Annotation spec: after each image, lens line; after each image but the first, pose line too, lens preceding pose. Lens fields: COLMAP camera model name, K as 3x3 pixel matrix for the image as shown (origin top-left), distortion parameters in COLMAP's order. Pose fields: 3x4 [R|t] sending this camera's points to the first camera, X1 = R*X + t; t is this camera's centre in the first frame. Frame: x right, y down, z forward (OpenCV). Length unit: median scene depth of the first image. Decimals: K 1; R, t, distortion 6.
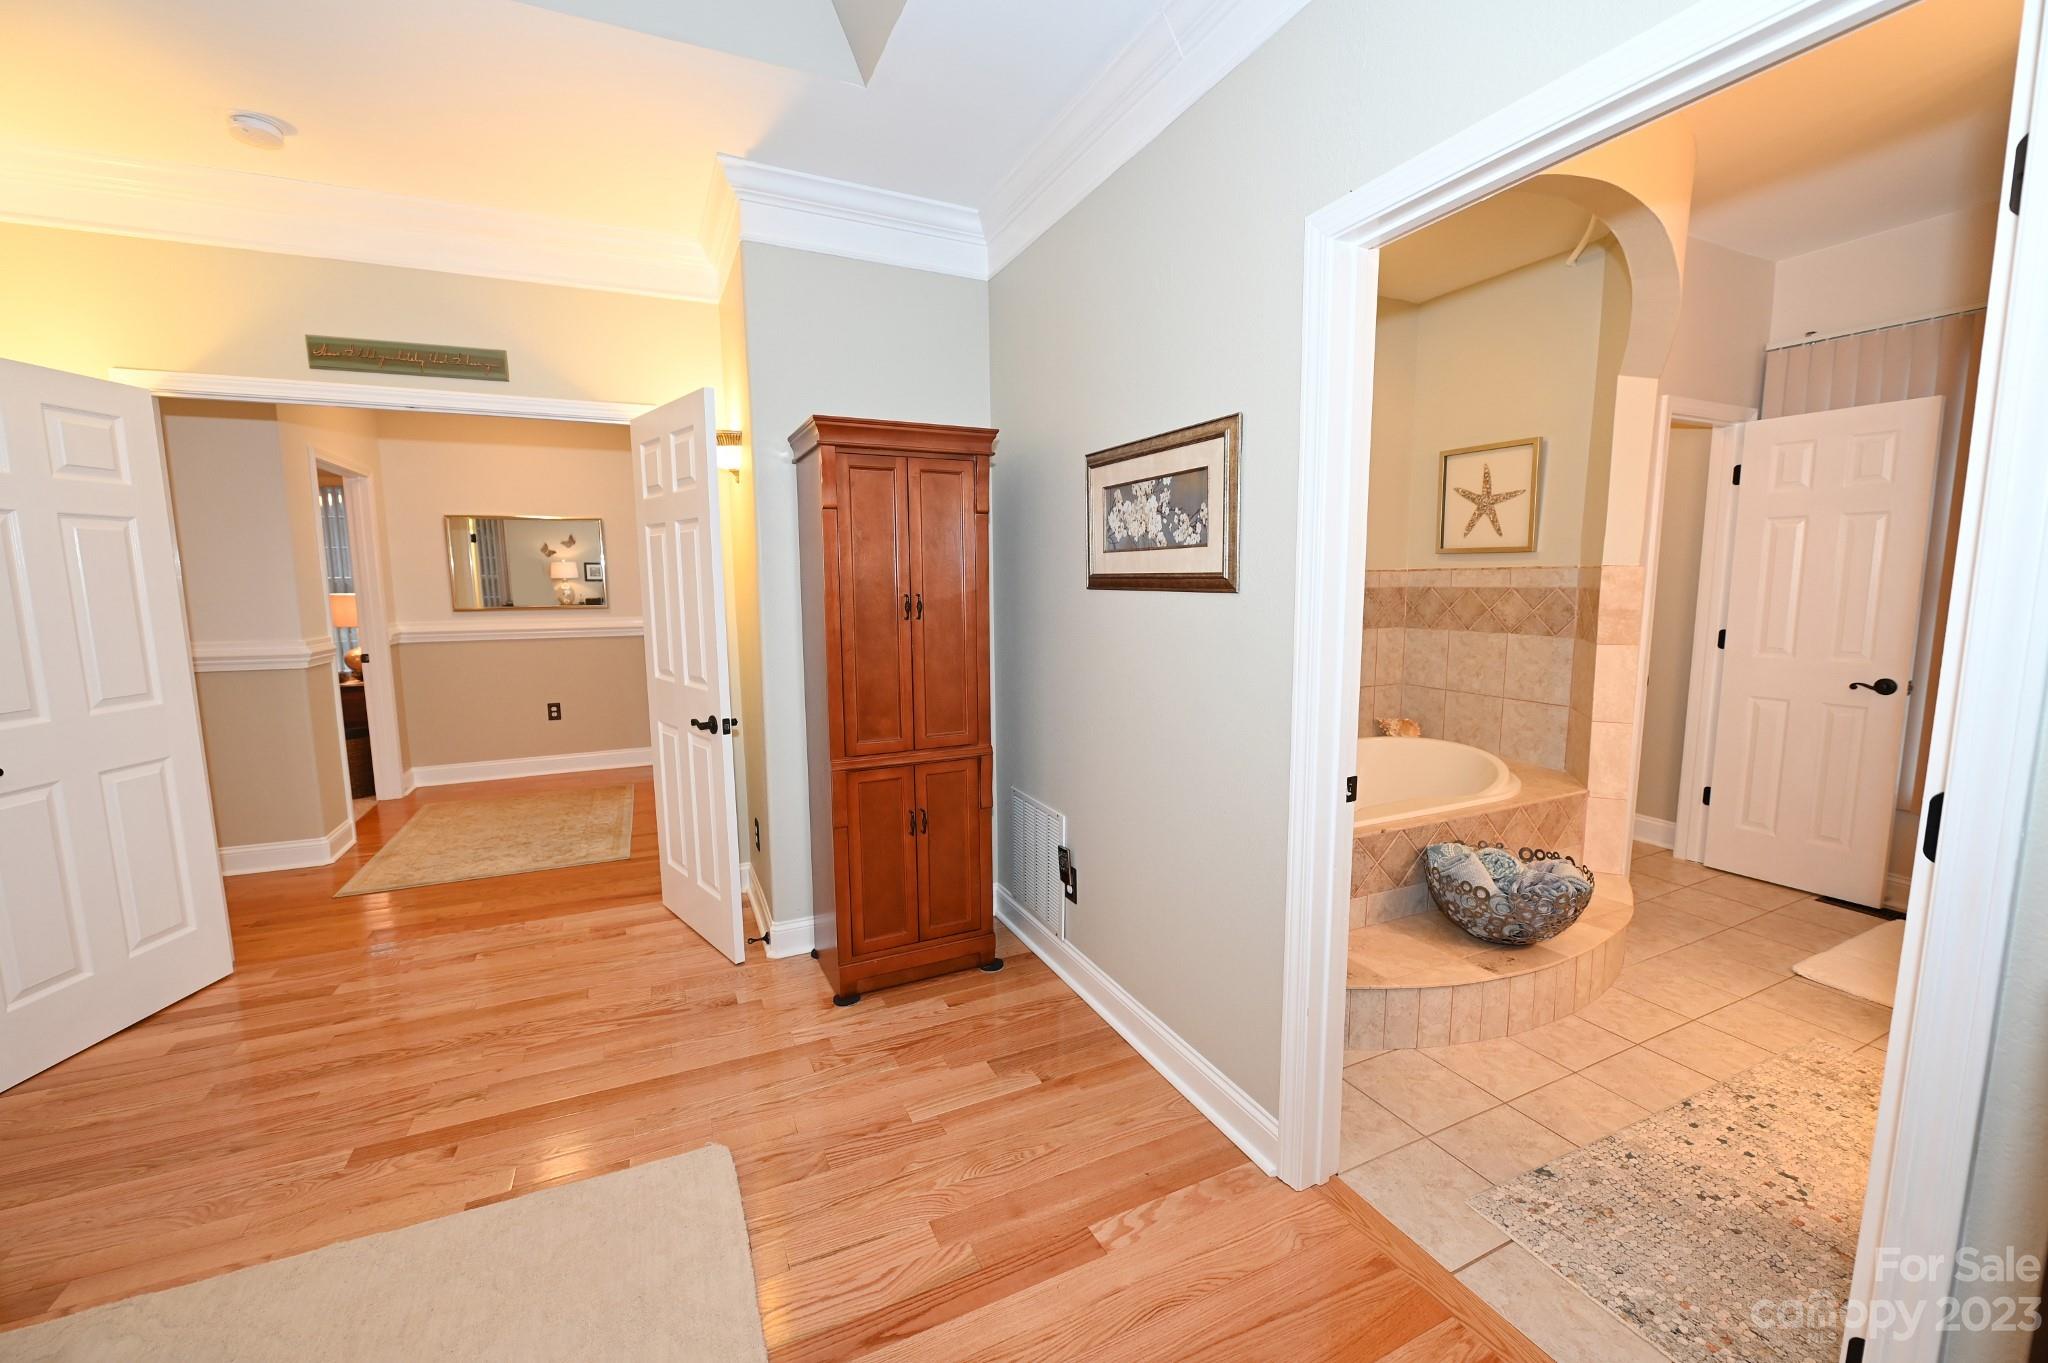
lens RADIAL K [[812.7, 0, 1018.7], [0, 812.7, 684.0], [0, 0, 1]] dist [-0.005507, 0.000174]
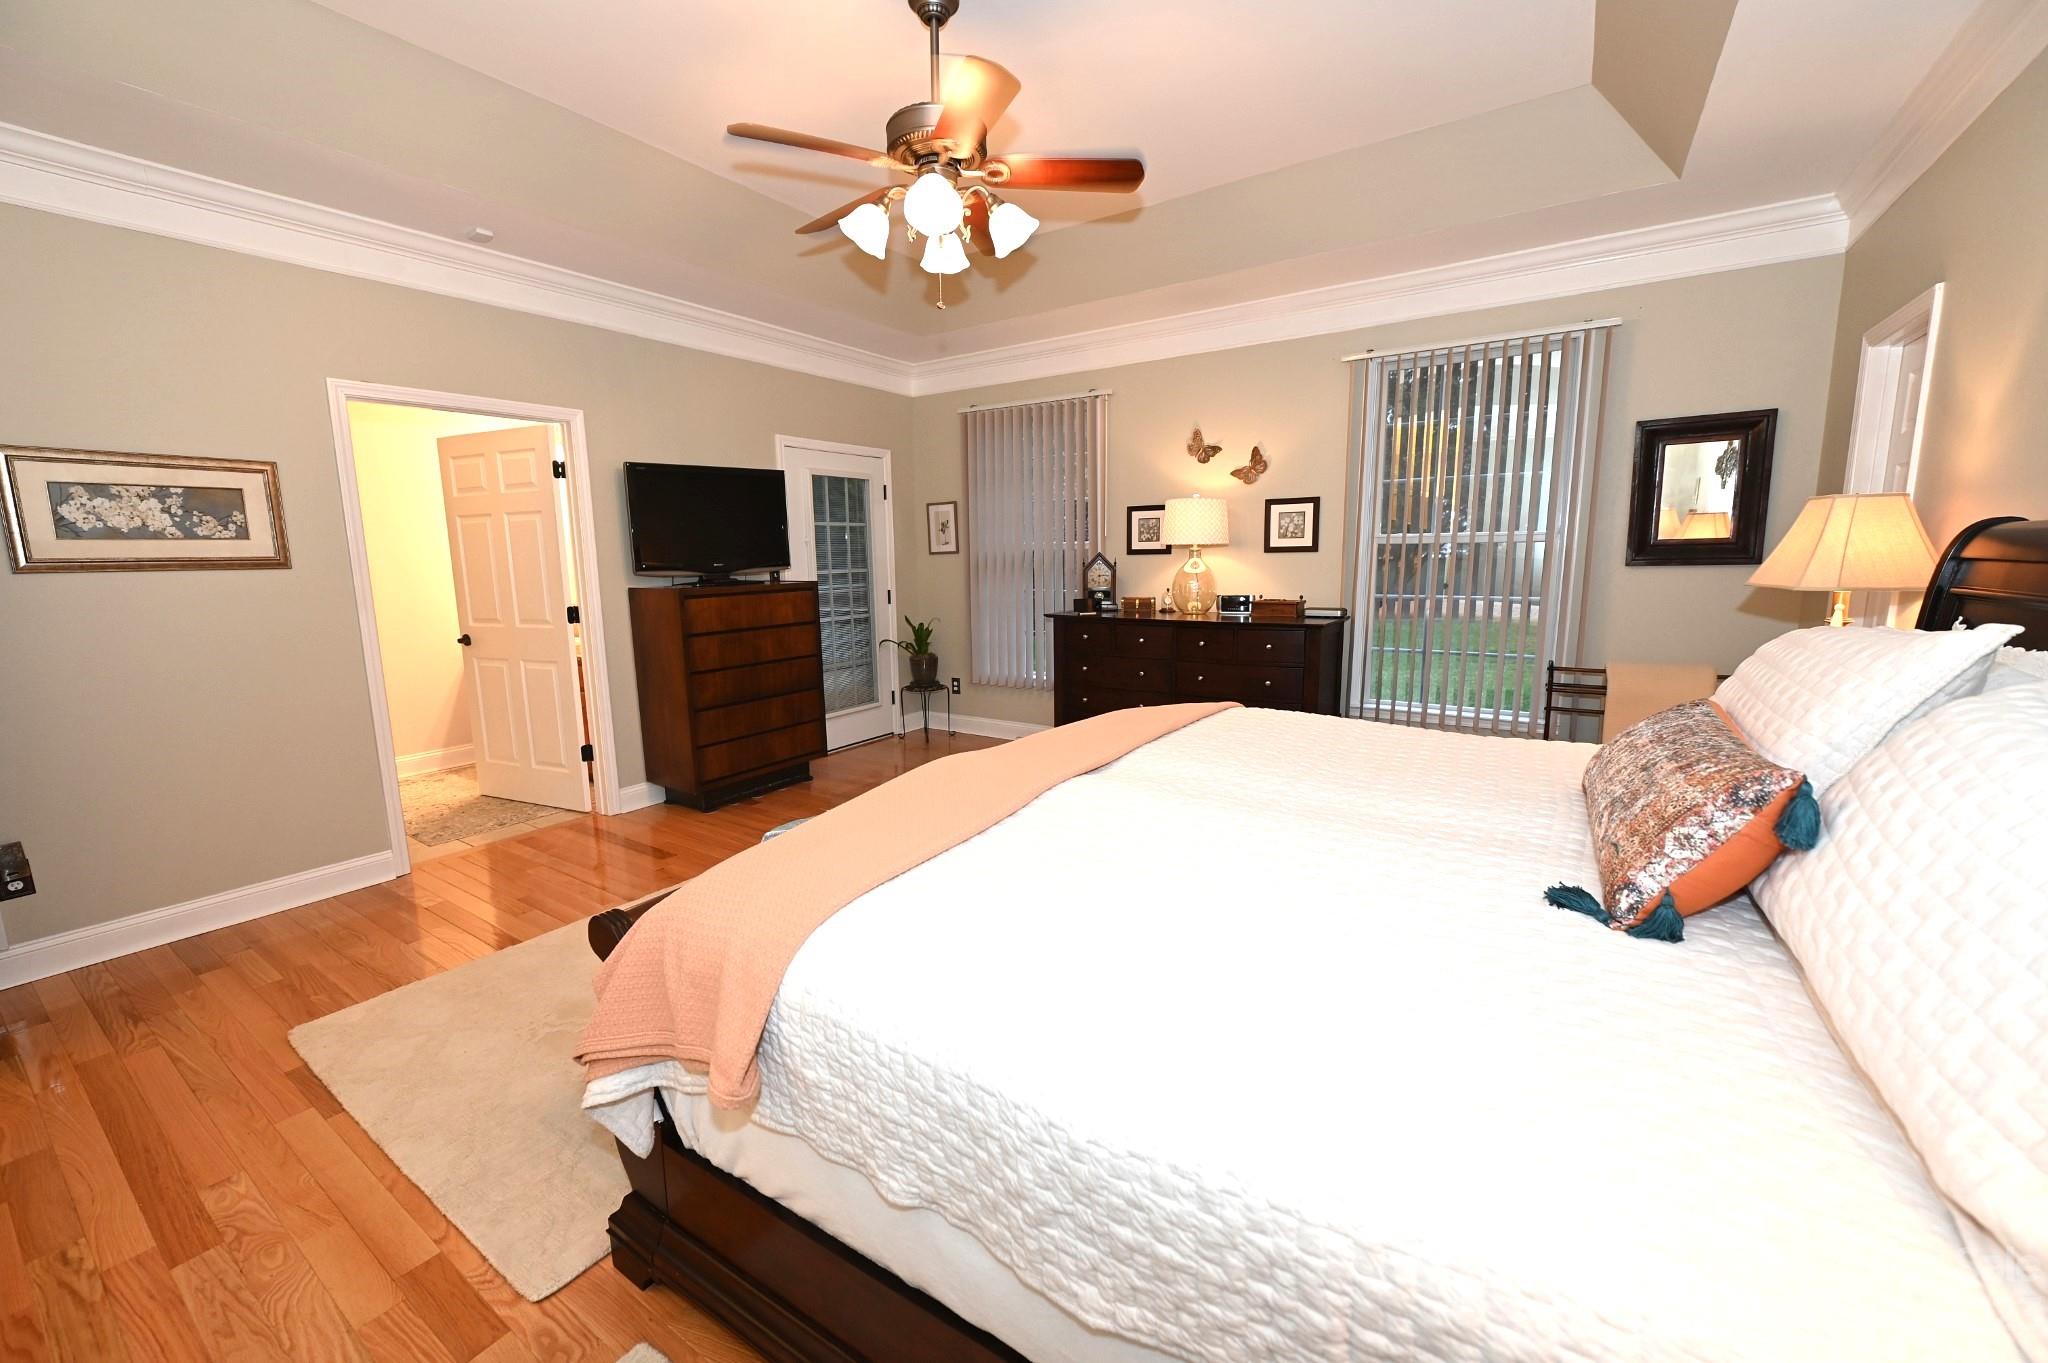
lens RADIAL K [[805.3, 0, 1020.8], [0, 805.3, 680.0], [0, 0, 1]] dist [-0.000231, -0.000030]
pose [[-0.514923, -0.118723, 0.848975, -1.746114], [0.129697, 0.968173, 0.214056, -0.044019], [-0.847368, 0.220332, -0.483137, 0.511712]]
